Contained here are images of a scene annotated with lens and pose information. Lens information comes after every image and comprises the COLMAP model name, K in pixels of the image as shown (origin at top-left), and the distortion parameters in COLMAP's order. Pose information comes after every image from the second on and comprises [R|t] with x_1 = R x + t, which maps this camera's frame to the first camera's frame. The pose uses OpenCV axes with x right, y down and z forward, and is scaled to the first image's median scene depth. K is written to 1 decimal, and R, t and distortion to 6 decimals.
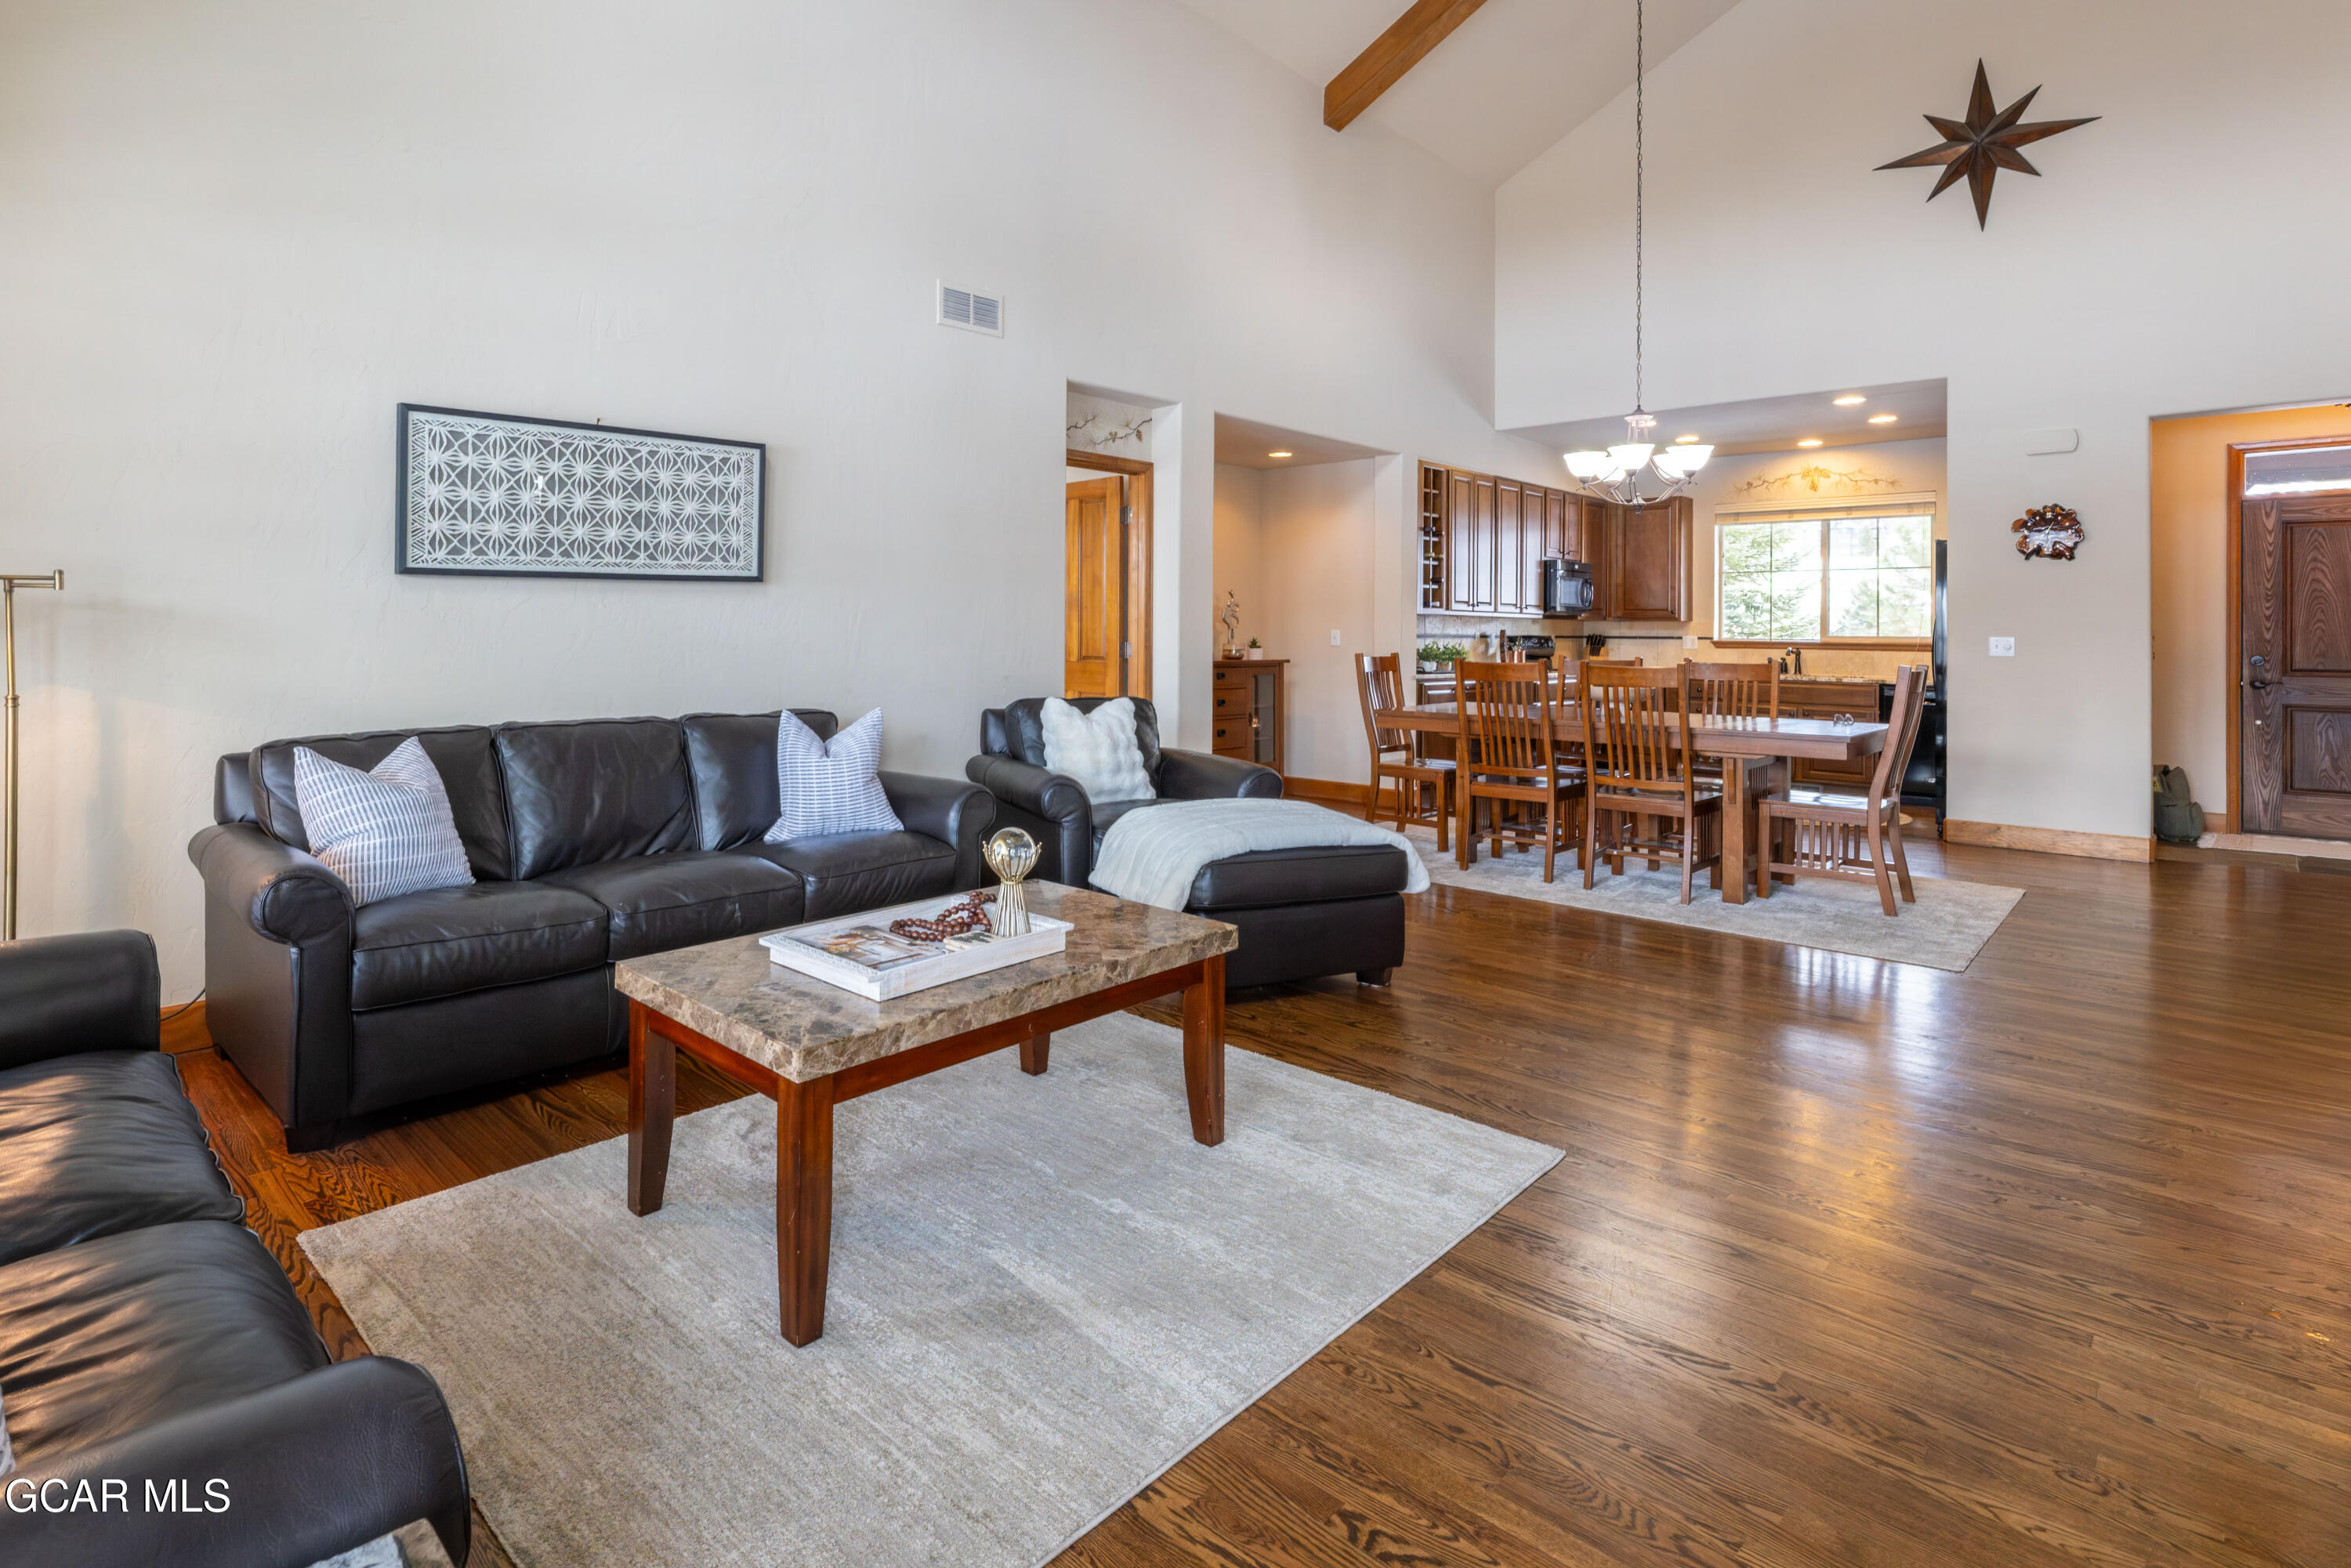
lens RADIAL K [[1147.1, 0, 1042.8], [0, 1147.1, 617.4], [0, 0, 1]] dist [0.005227, 0.000648]
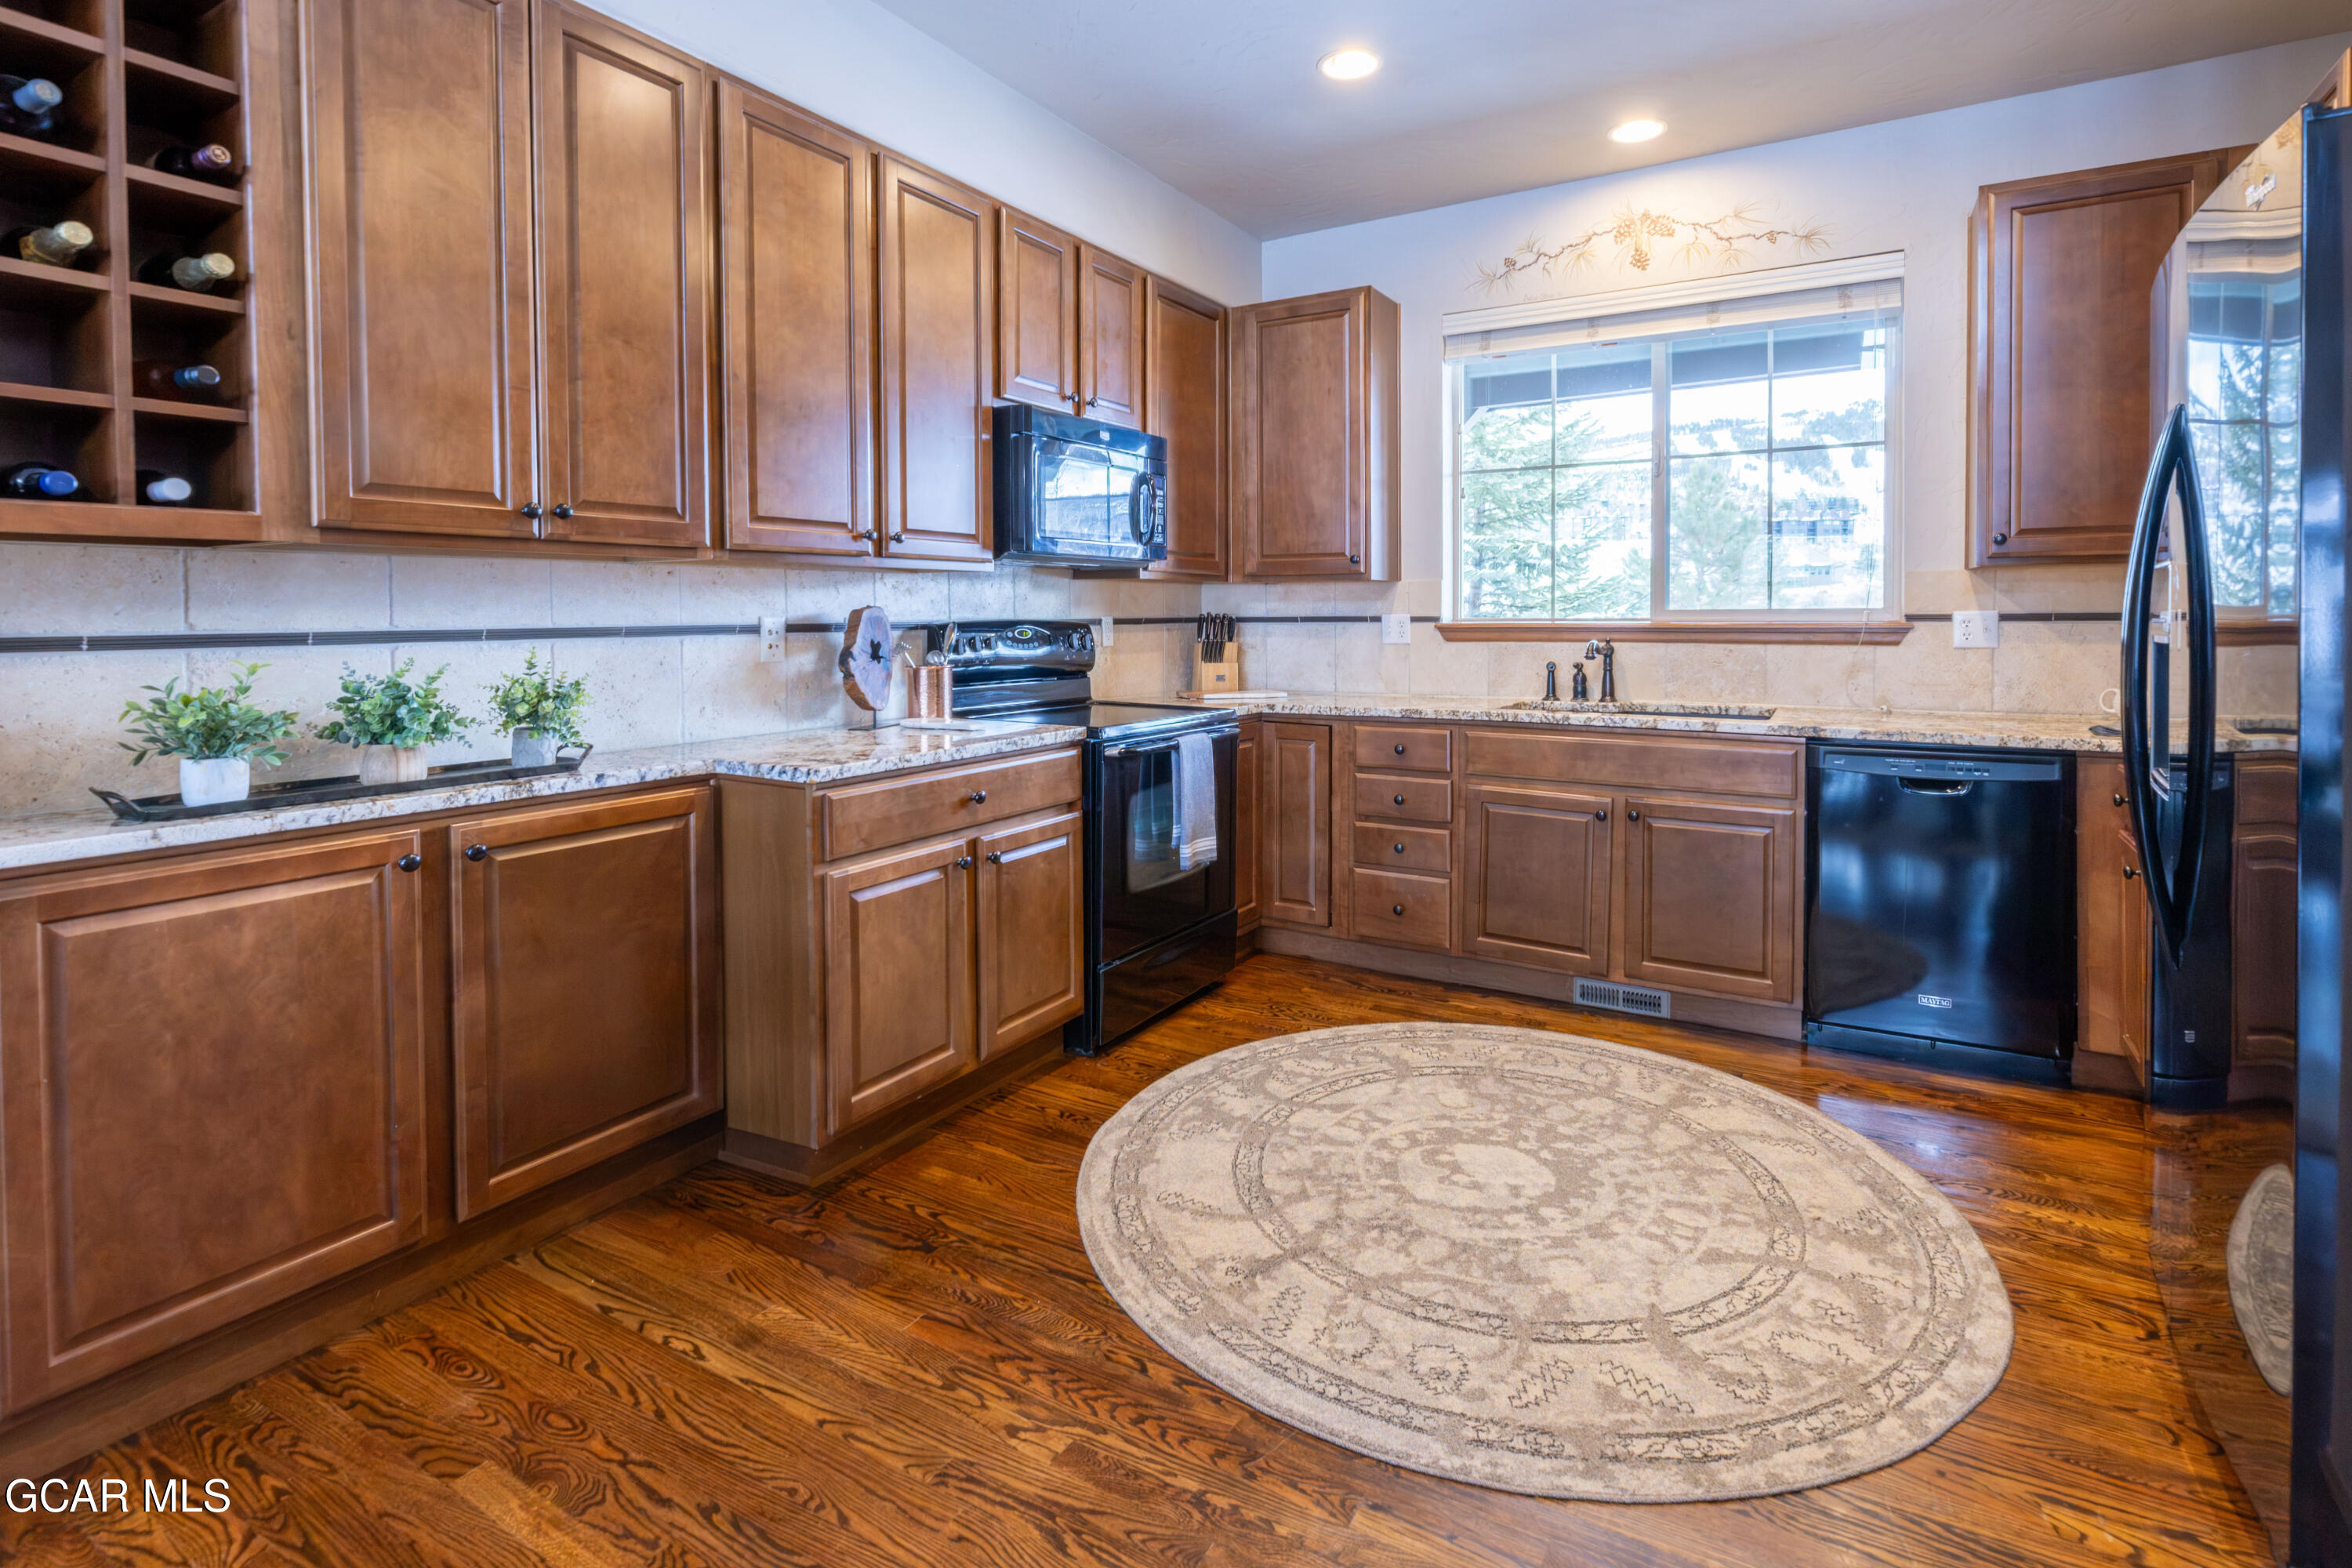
lens RADIAL K [[1163.1, 0, 1273.5], [0, 1163.1, 634.6], [0, 0, 1]] dist [-0.003169, -0.000055]
pose [[0.945734, -0.021376, 0.324237, 0.398113], [0.010549, 0.999328, 0.035113, 0.008172], [-0.324769, -0.029787, 0.945324, 0.630552]]
